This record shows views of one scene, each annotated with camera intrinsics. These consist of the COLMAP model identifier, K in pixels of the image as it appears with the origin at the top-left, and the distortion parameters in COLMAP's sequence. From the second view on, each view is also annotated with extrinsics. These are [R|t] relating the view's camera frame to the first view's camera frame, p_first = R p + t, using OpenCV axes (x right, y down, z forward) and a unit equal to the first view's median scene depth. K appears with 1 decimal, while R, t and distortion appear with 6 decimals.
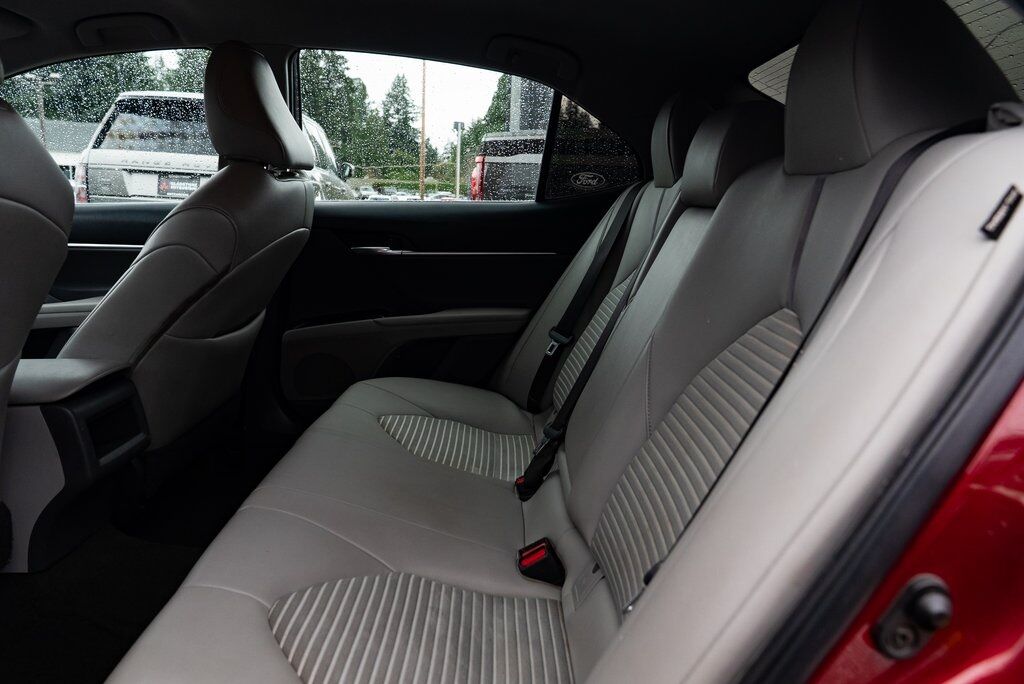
lens RADIAL K [[692.9, 0, 510.5], [0, 692.9, 342.0], [0, 0, 1]] dist [-0.033549, 0.020164]
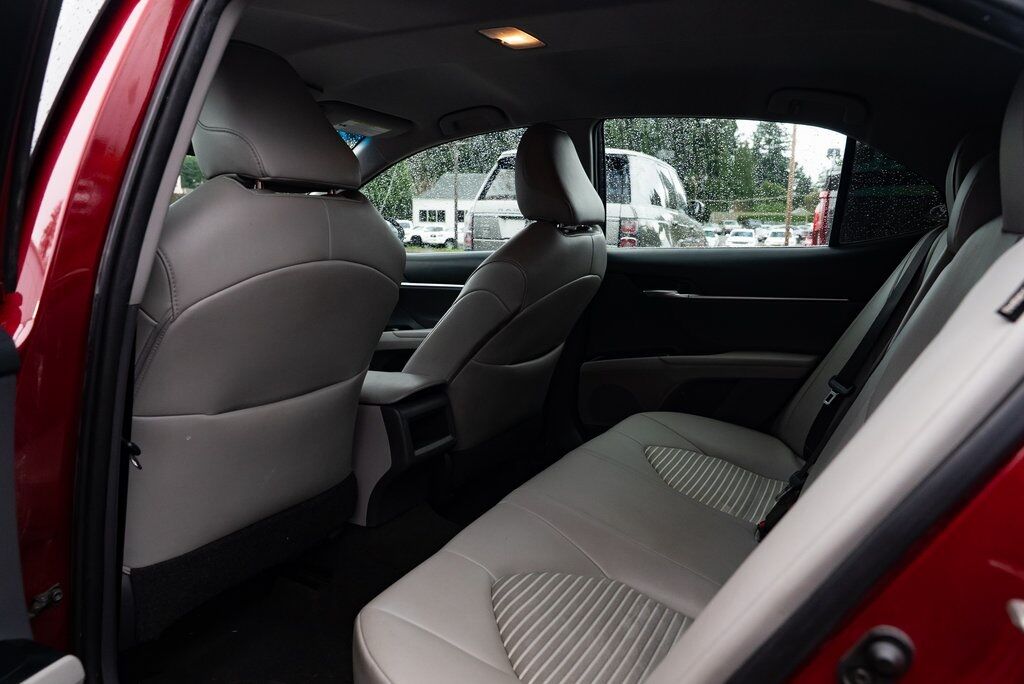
lens RADIAL K [[692.9, 0, 512.9], [0, 692.9, 341.0], [0, 0, 1]] dist [-0.033549, 0.020164]
pose [[0.875920, 0.048723, -0.479991, 0.151971], [-0.072505, 0.996882, -0.031120, -0.009518], [0.476978, 0.062060, 0.876721, -0.073905]]
